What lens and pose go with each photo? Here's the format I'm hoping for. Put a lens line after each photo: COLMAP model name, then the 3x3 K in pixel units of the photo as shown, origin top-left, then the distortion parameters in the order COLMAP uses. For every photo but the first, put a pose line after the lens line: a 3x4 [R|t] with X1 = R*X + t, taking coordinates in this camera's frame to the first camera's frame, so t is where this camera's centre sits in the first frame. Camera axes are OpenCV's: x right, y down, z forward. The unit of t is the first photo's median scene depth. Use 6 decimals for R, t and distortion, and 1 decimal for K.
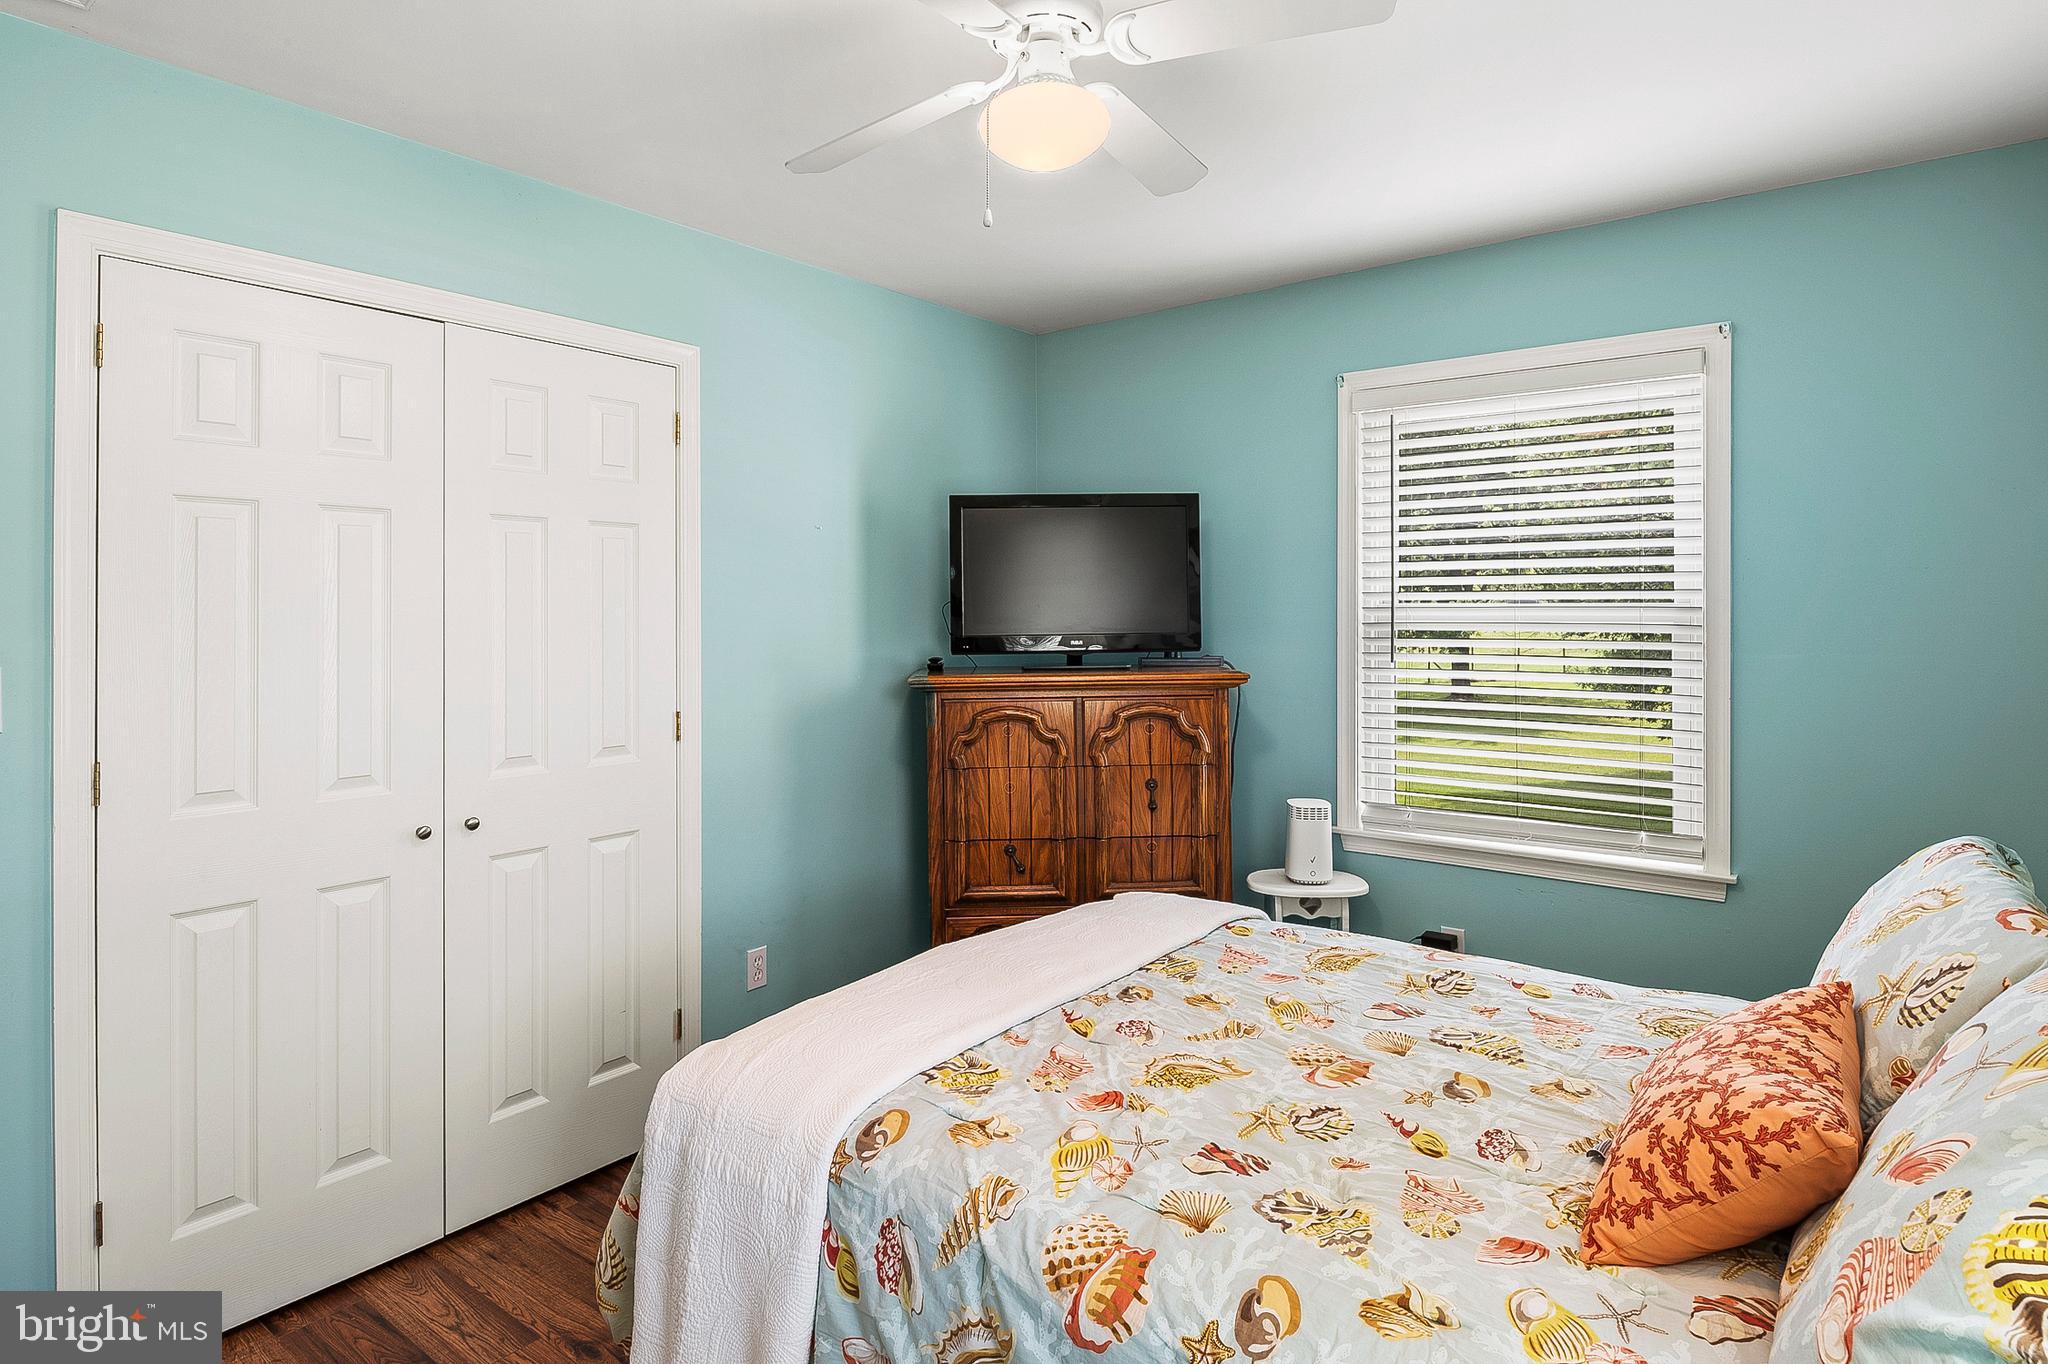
lens RADIAL K [[1109.8, 0, 1024.4], [0, 1109.8, 605.4], [0, 0, 1]] dist [-0.004103, -0.000647]
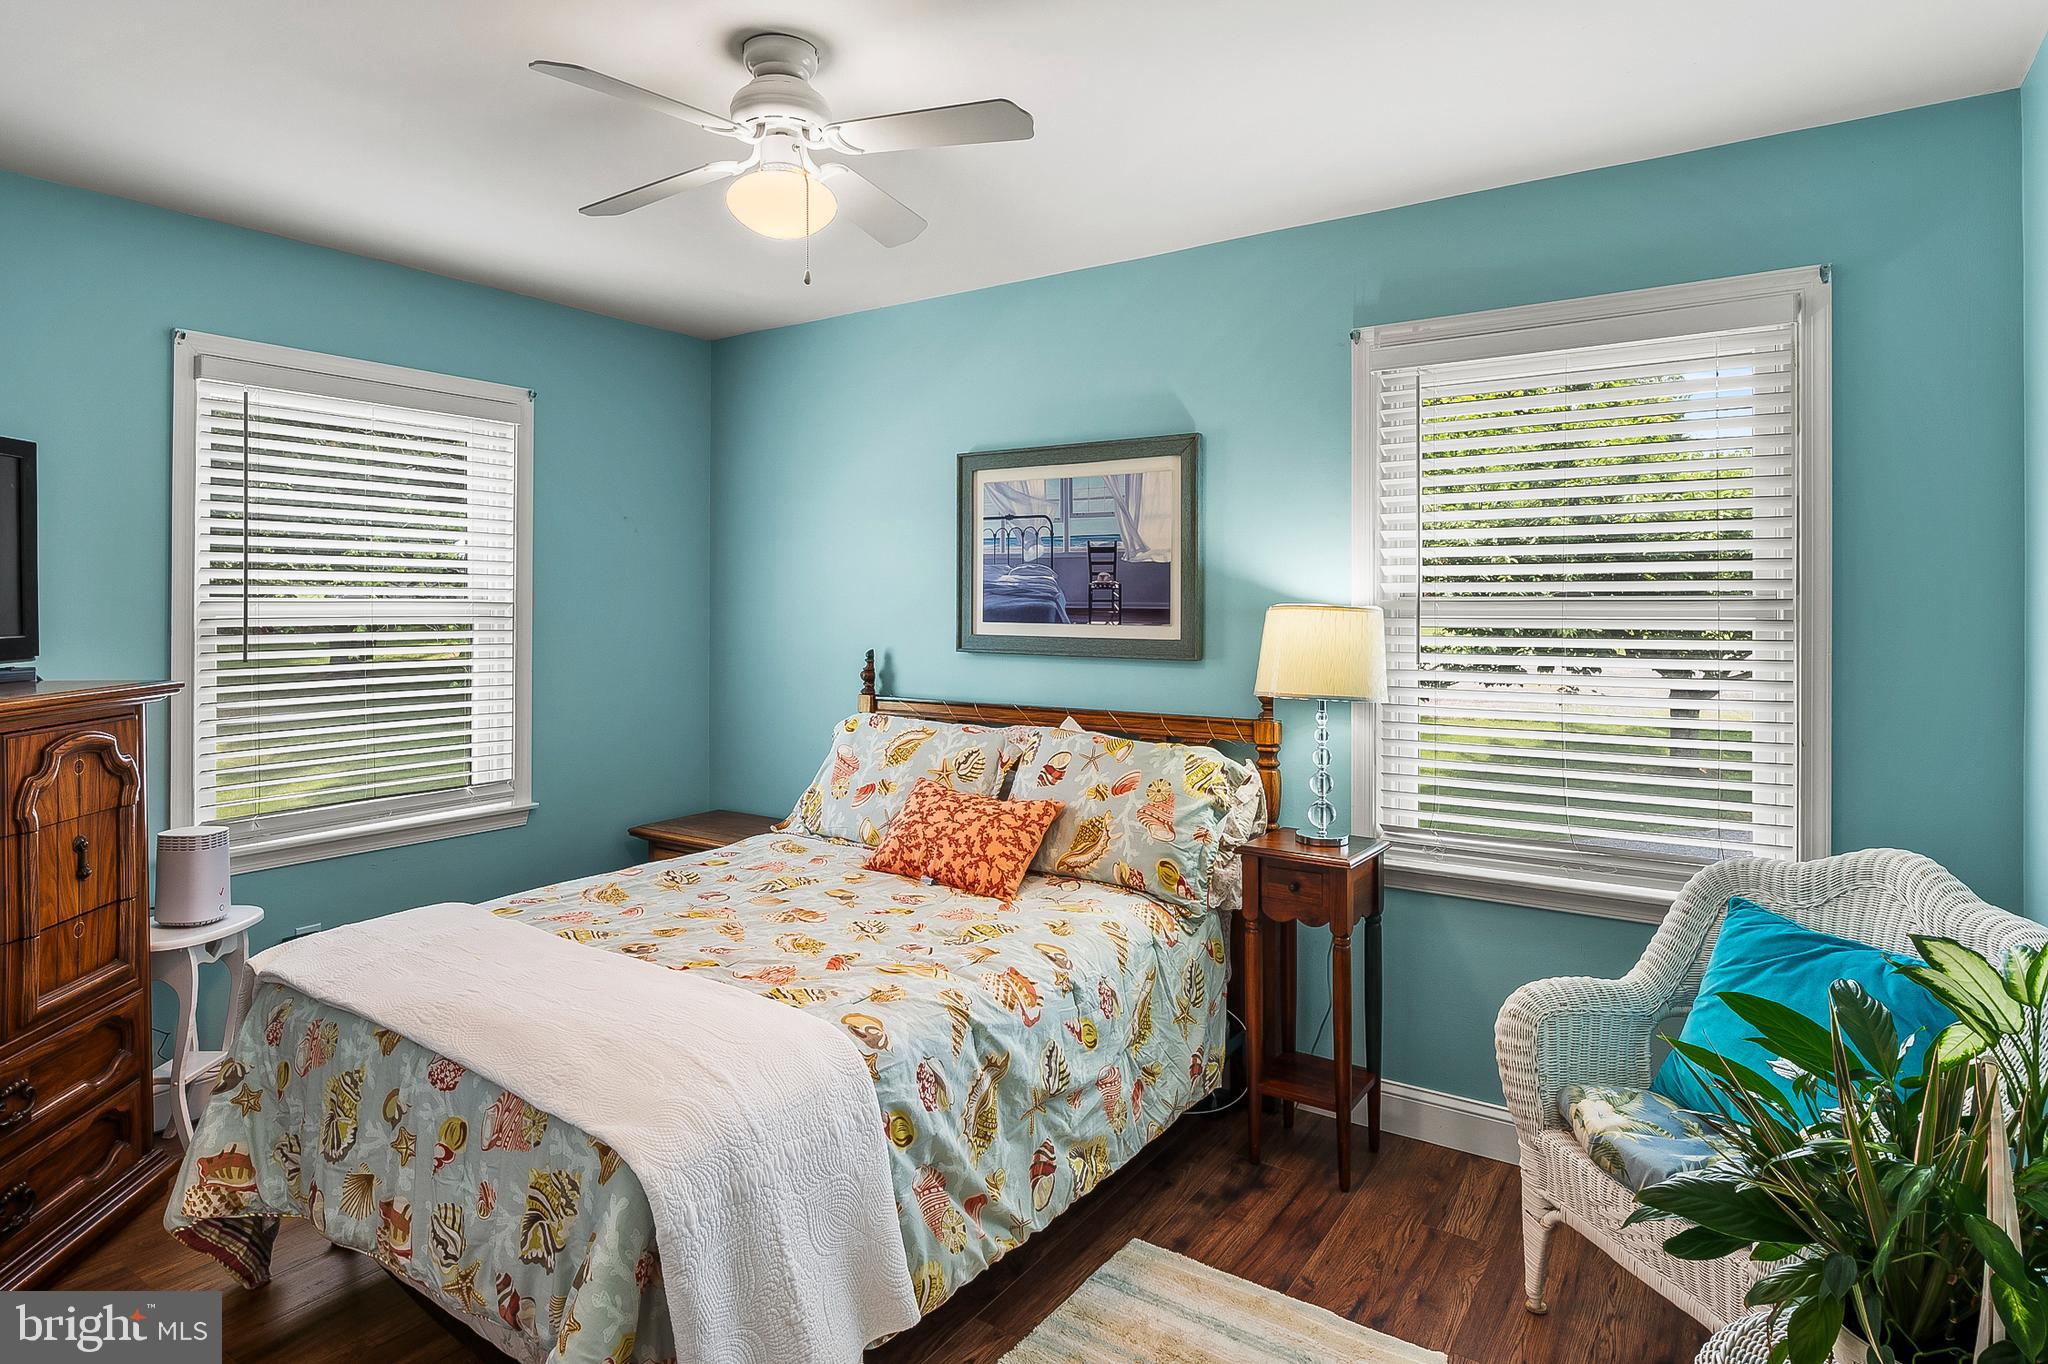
lens RADIAL K [[1109.8, 0, 1024.4], [0, 1109.8, 605.4], [0, 0, 1]] dist [-0.004103, -0.000647]
pose [[-0.064016, 0.001827, 0.997947, -0.728039], [-0.002337, 0.999995, -0.001981, 0.006341], [-0.997946, -0.002459, -0.064012, 0.486100]]
